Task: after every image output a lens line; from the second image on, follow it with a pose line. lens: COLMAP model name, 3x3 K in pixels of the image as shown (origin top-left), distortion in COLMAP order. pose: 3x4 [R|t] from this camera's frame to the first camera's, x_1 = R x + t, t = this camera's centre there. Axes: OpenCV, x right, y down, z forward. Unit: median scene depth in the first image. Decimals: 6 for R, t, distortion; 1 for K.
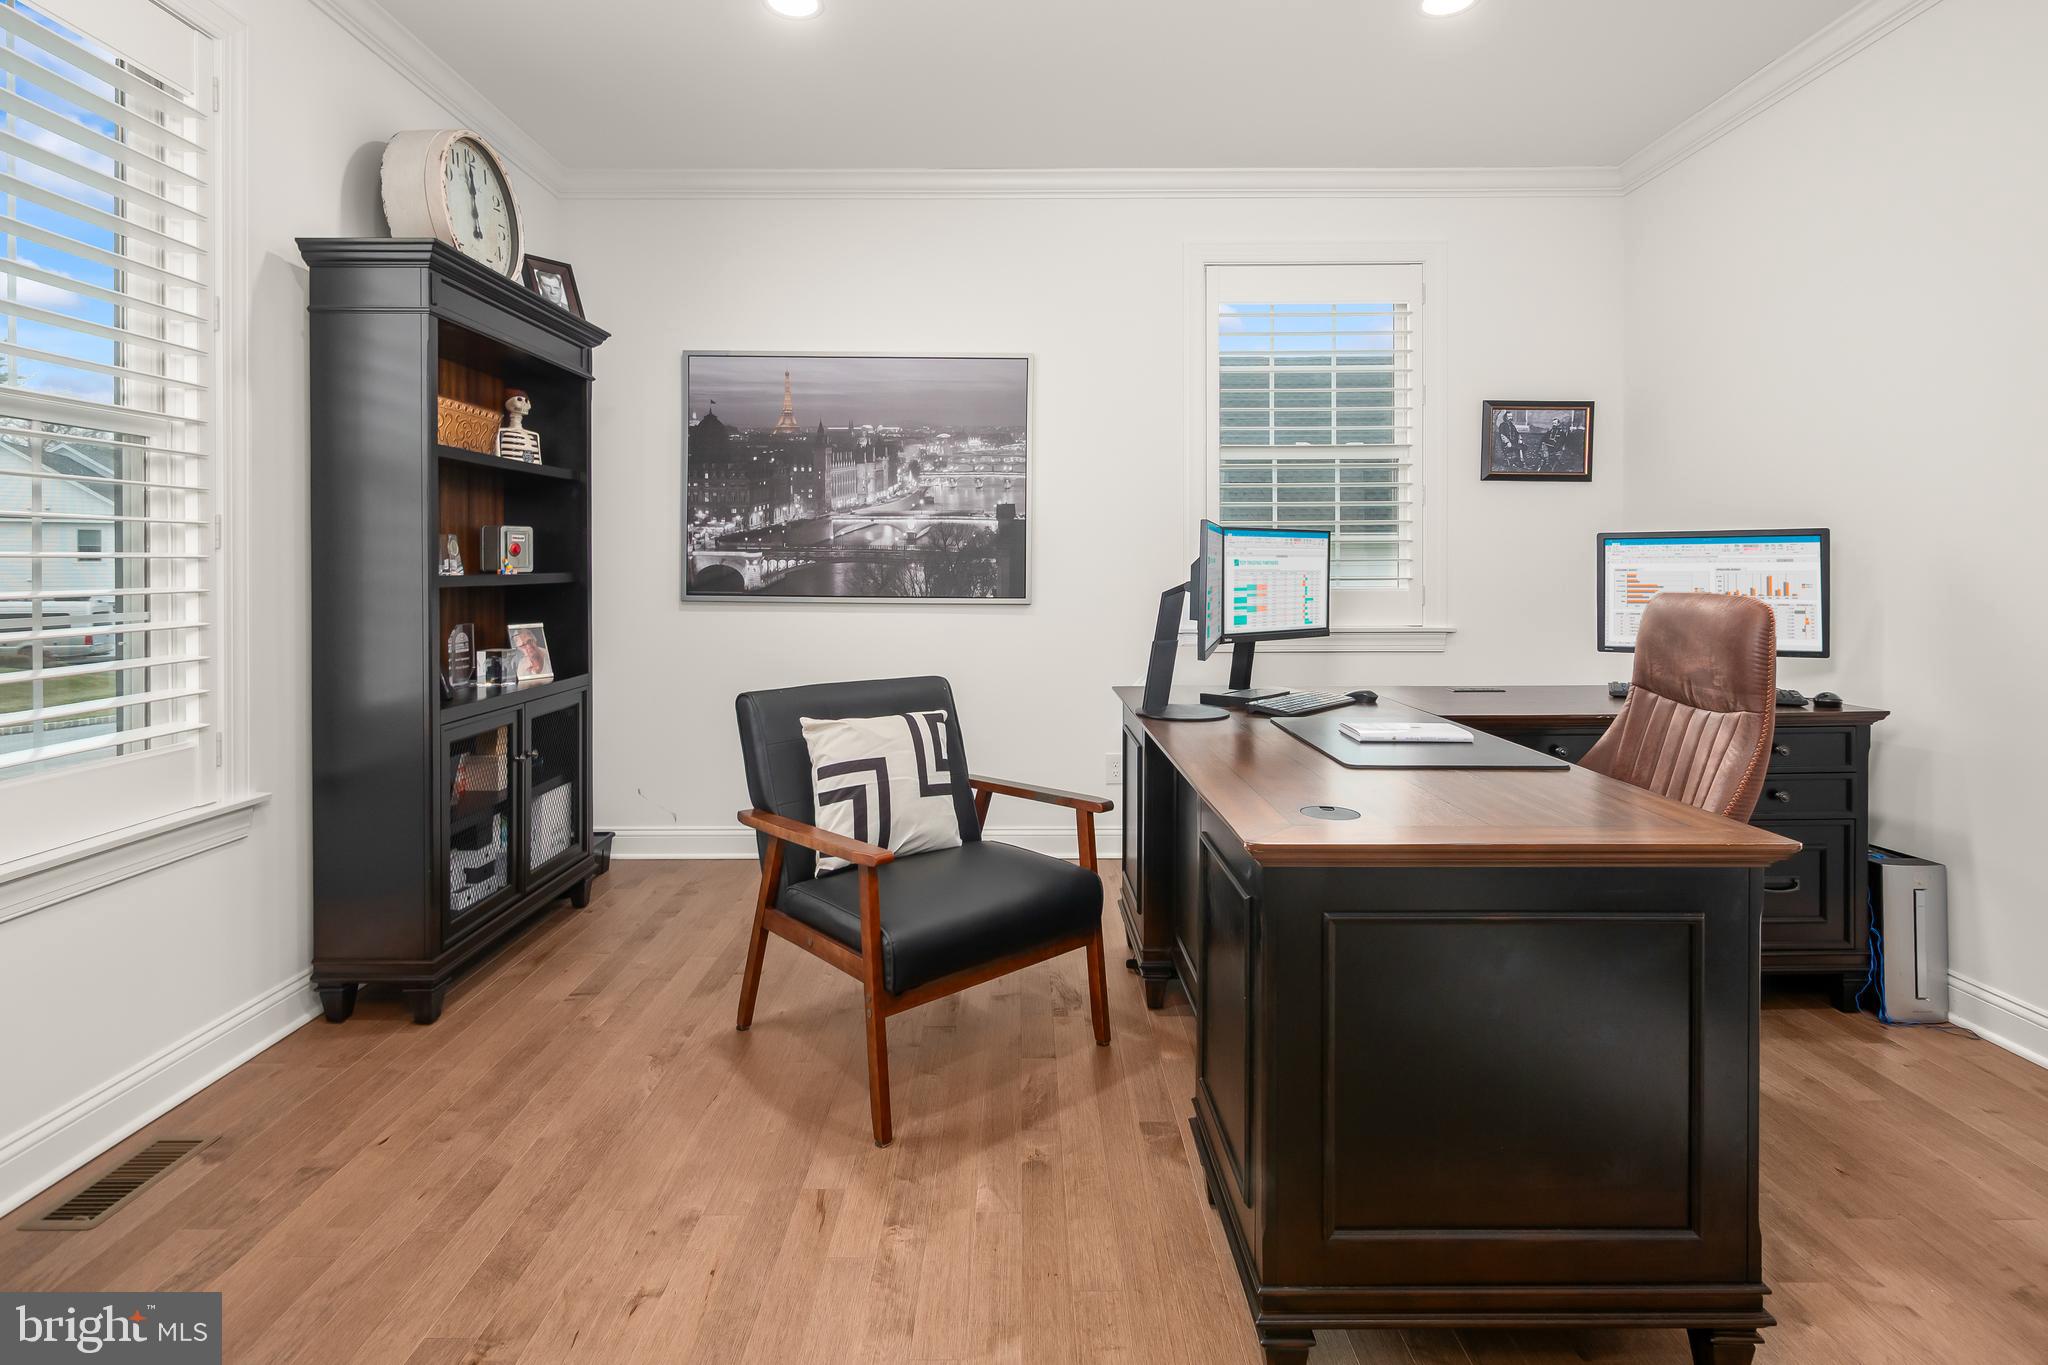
lens RADIAL K [[945.6, 0, 1027.4], [0, 945.6, 568.4], [0, 0, 1]] dist [0.000104, -0.000244]
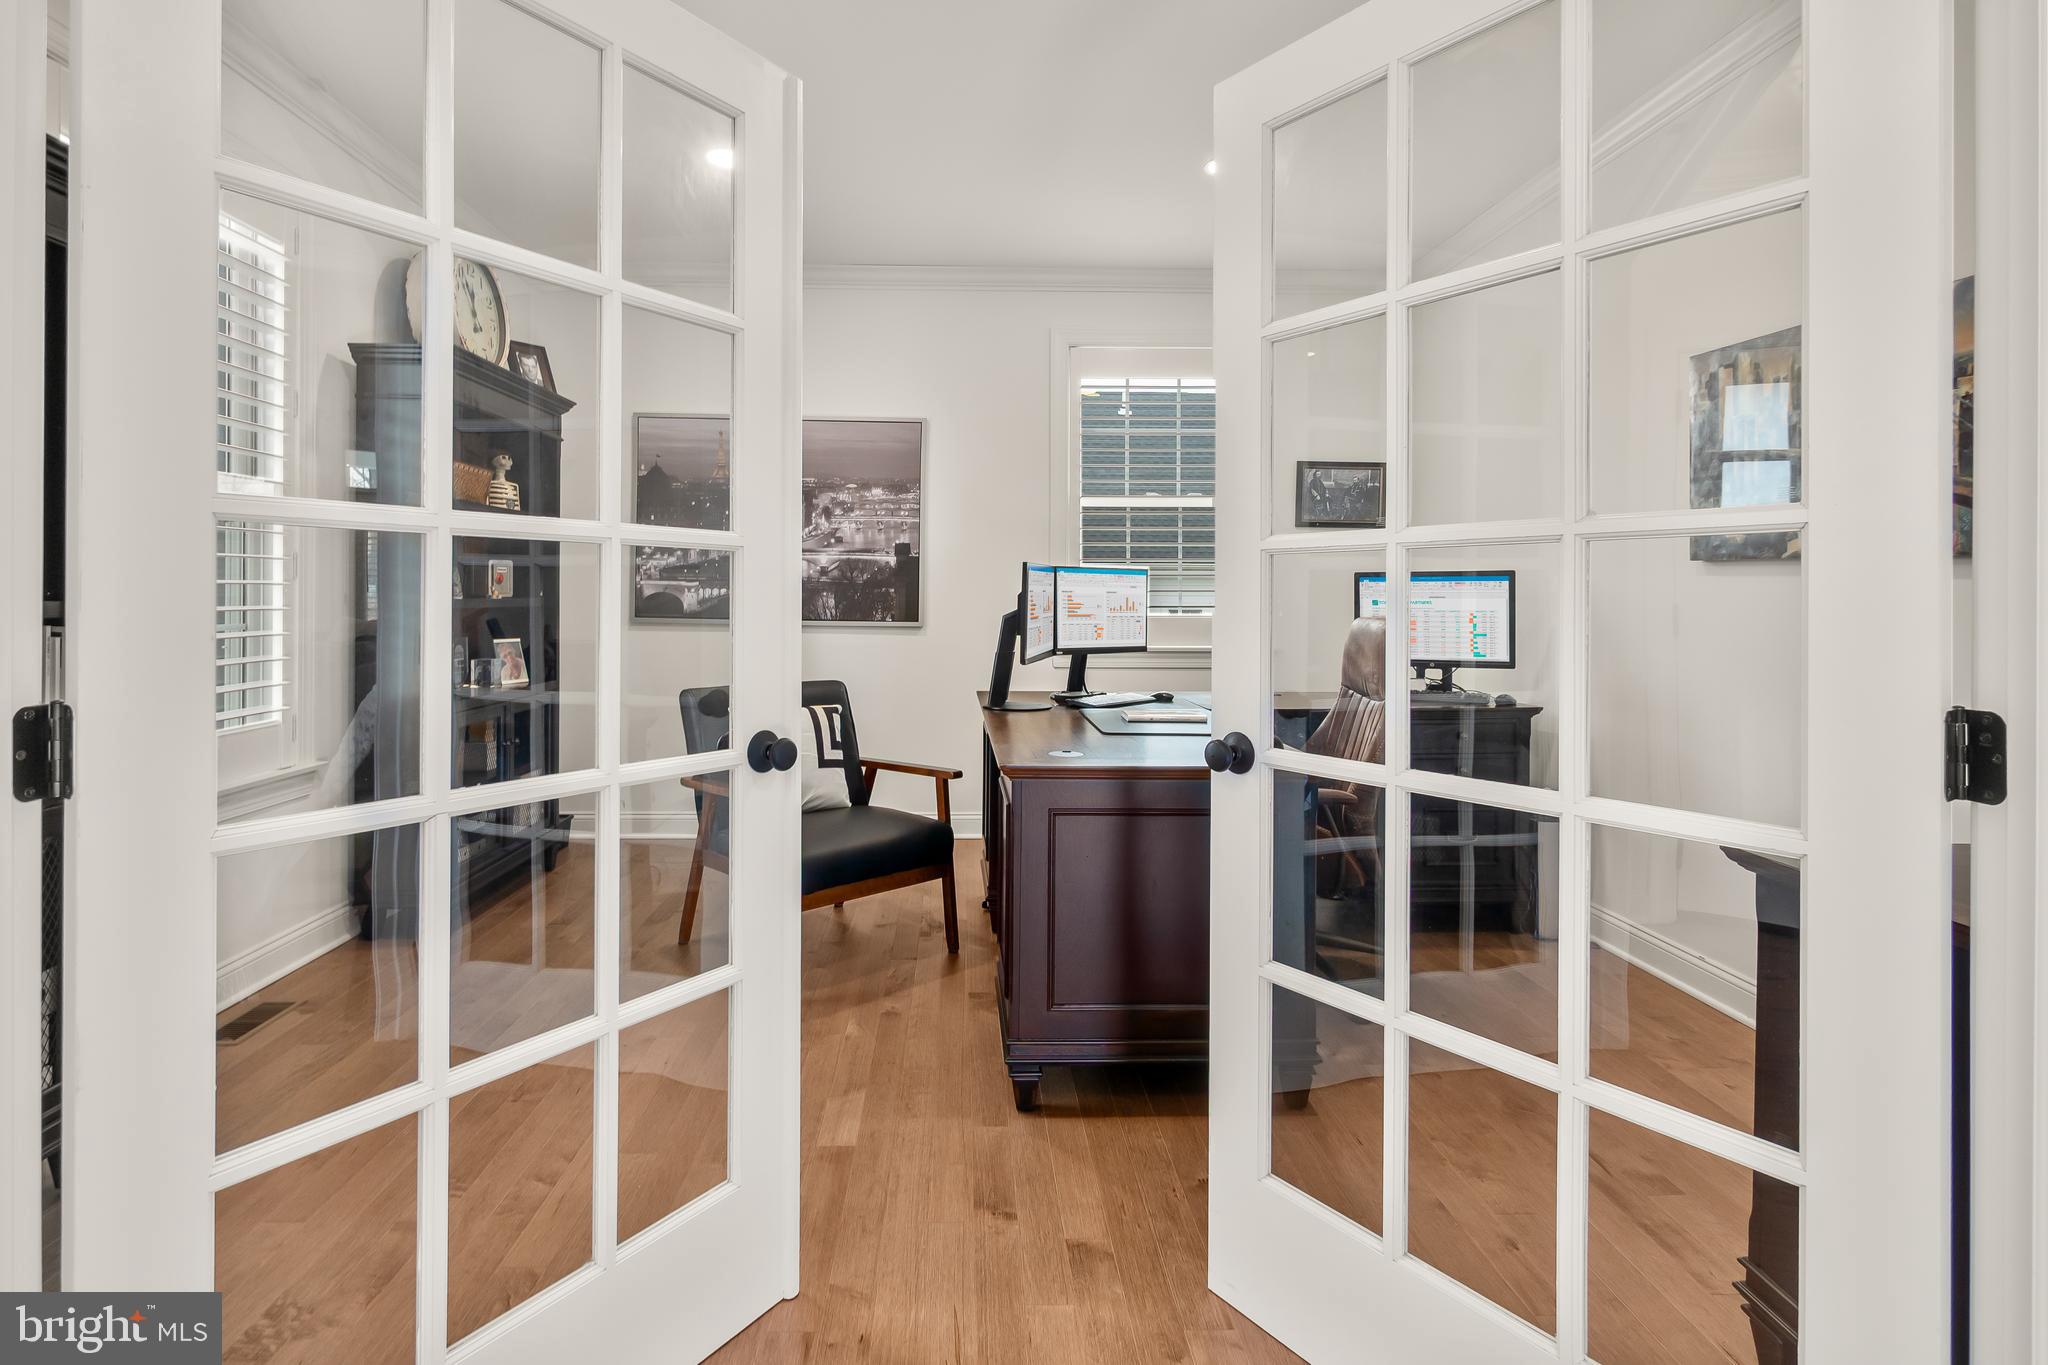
lens RADIAL K [[982.0, 0, 990.3], [0, 982.0, 594.6], [0, 0, 1]] dist [-0.003215, 0.000058]
pose [[0.999785, 0.007035, 0.019524, 0.082855], [-0.006985, 0.999972, -0.002660, -0.000114], [-0.019543, 0.002523, 0.999806, -0.320777]]
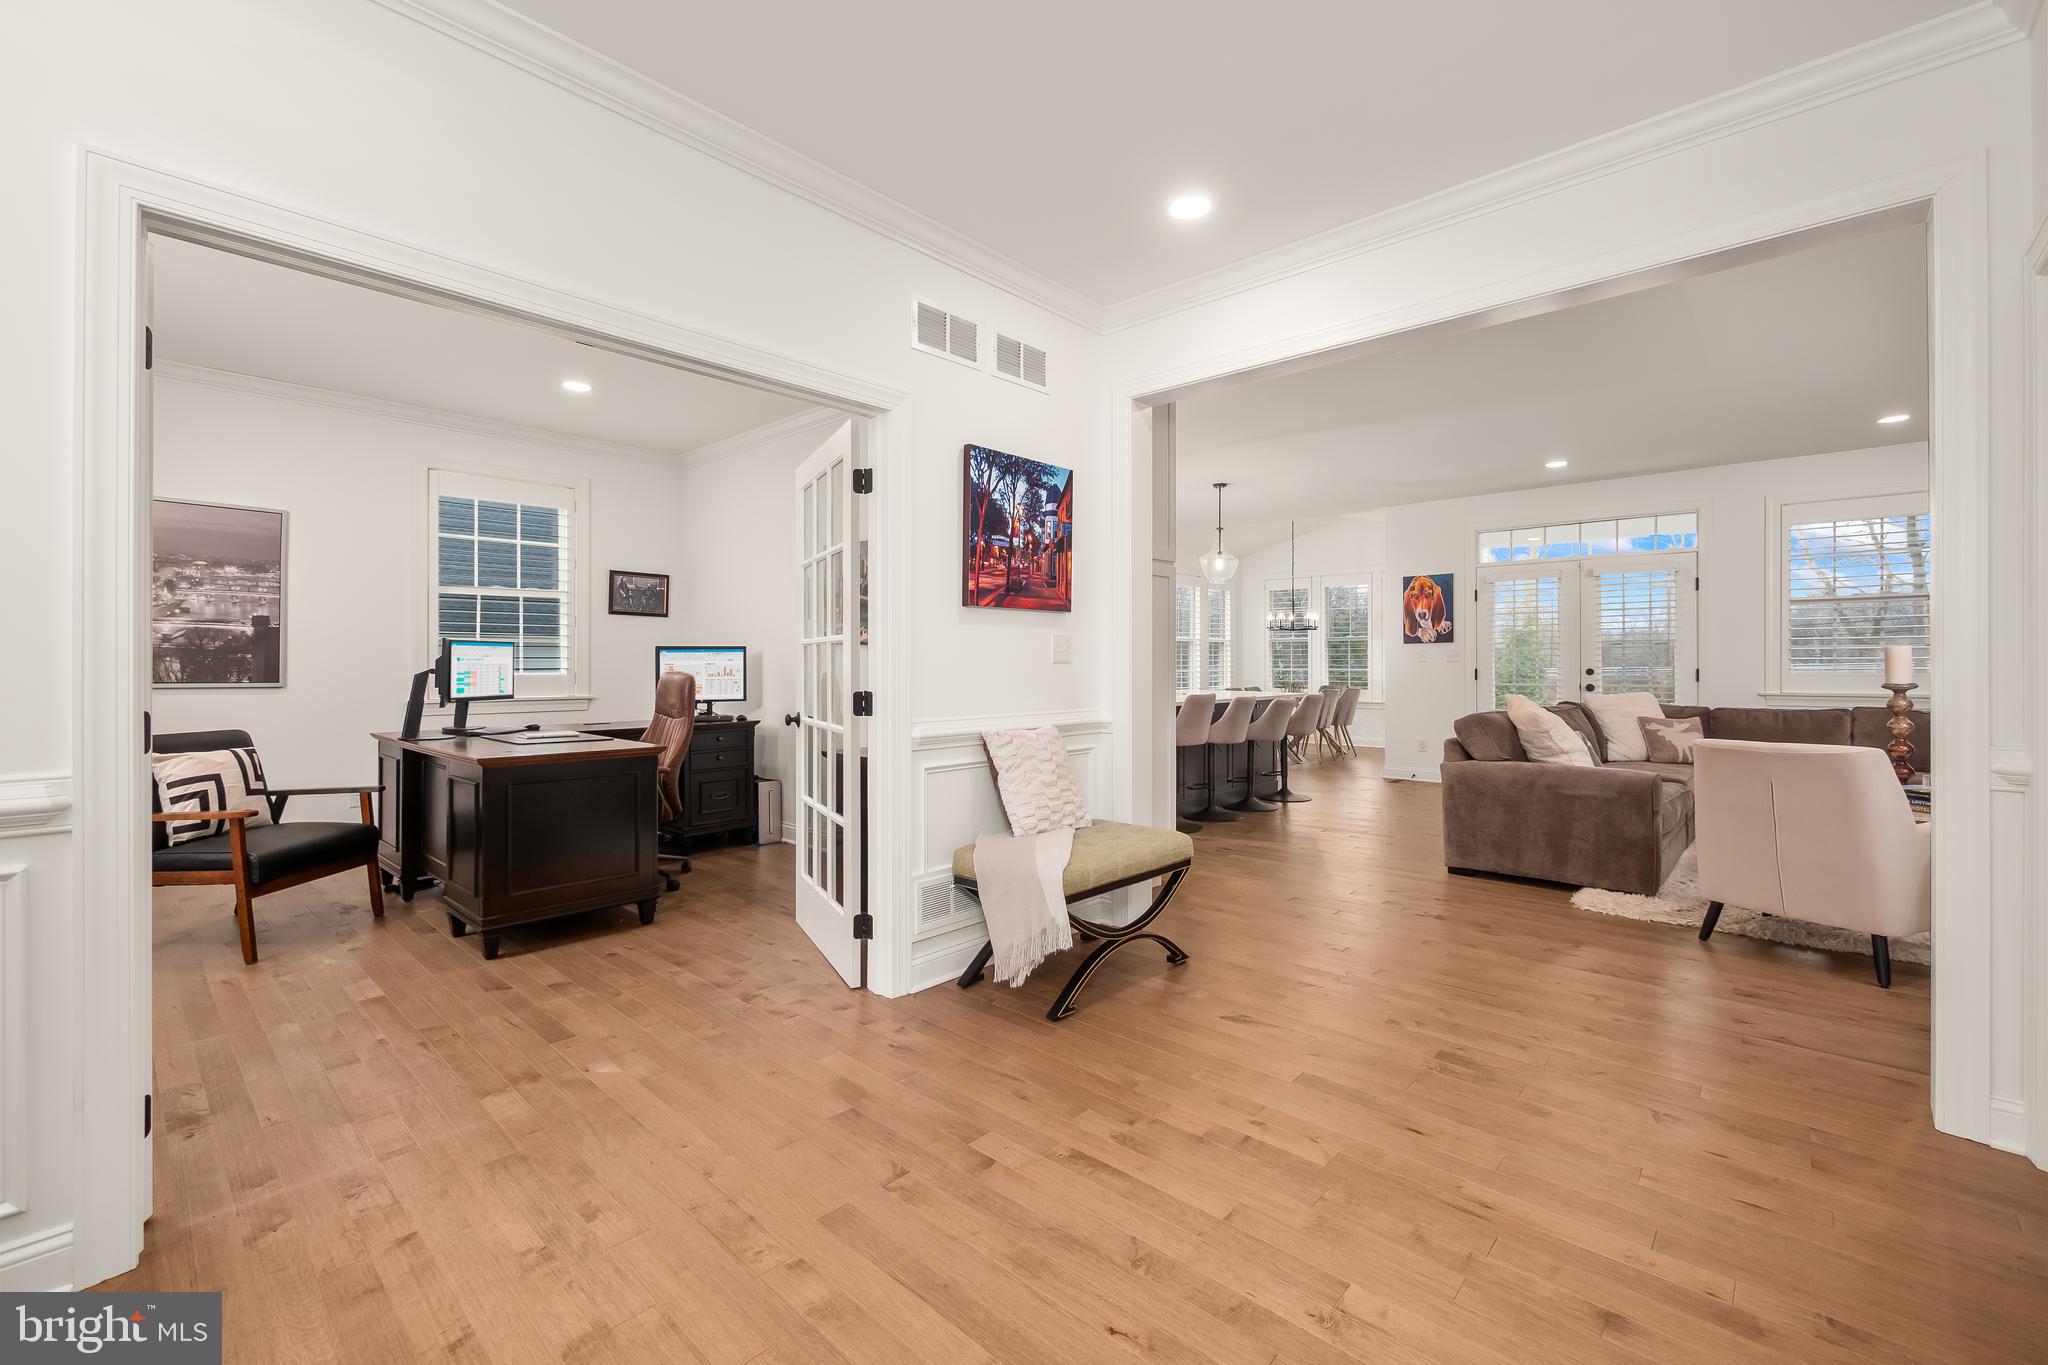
lens RADIAL K [[871.9, 0, 1019.6], [0, 871.9, 660.2], [0, 0, 1]] dist [-0.000693, -0.000128]
pose [[0.677690, 0.005894, 0.735324, -0.268664], [-0.003013, 0.999982, -0.005238, 0.001987], [-0.735341, 0.001335, 0.677696, -0.897349]]
